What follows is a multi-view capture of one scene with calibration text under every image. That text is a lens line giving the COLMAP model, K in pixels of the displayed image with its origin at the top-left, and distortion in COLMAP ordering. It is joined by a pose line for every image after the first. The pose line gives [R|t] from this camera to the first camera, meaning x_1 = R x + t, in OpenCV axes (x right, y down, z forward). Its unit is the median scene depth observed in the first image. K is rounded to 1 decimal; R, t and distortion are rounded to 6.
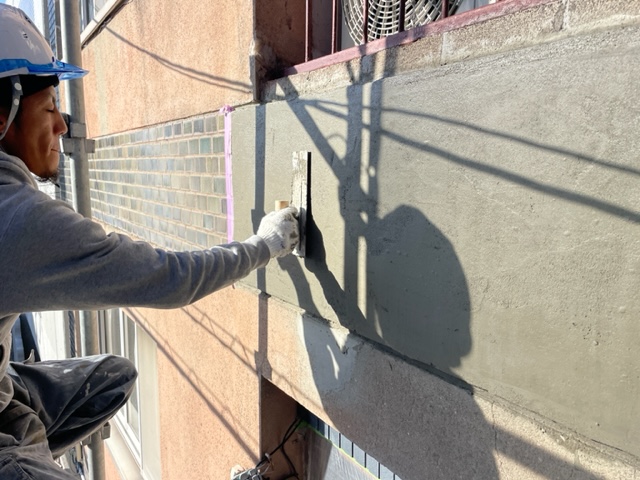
lens RADIAL K [[481.7, 0, 316.9], [0, 481.7, 244.3], [0, 0, 1]] dist [0.091353, -0.117416]
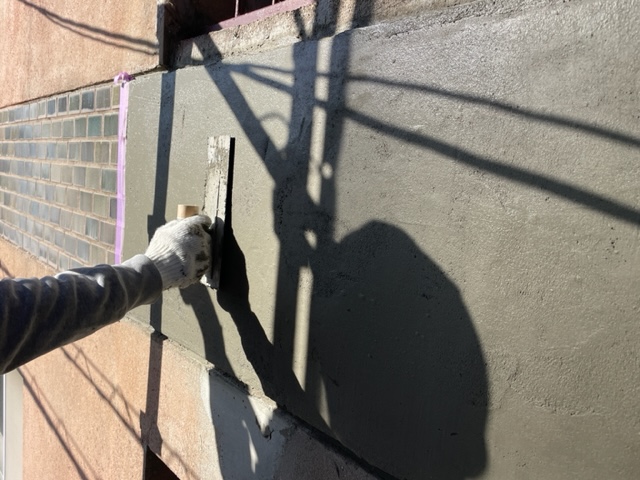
lens RADIAL K [[481.7, 0, 323.3], [0, 481.7, 237.2], [0, 0, 1]] dist [0.091353, -0.117416]
pose [[0.984779, 0.058778, 0.163569, 0.006380], [-0.052063, 0.997627, -0.045043, -0.024878], [-0.165829, 0.035841, 0.985503, 0.295489]]
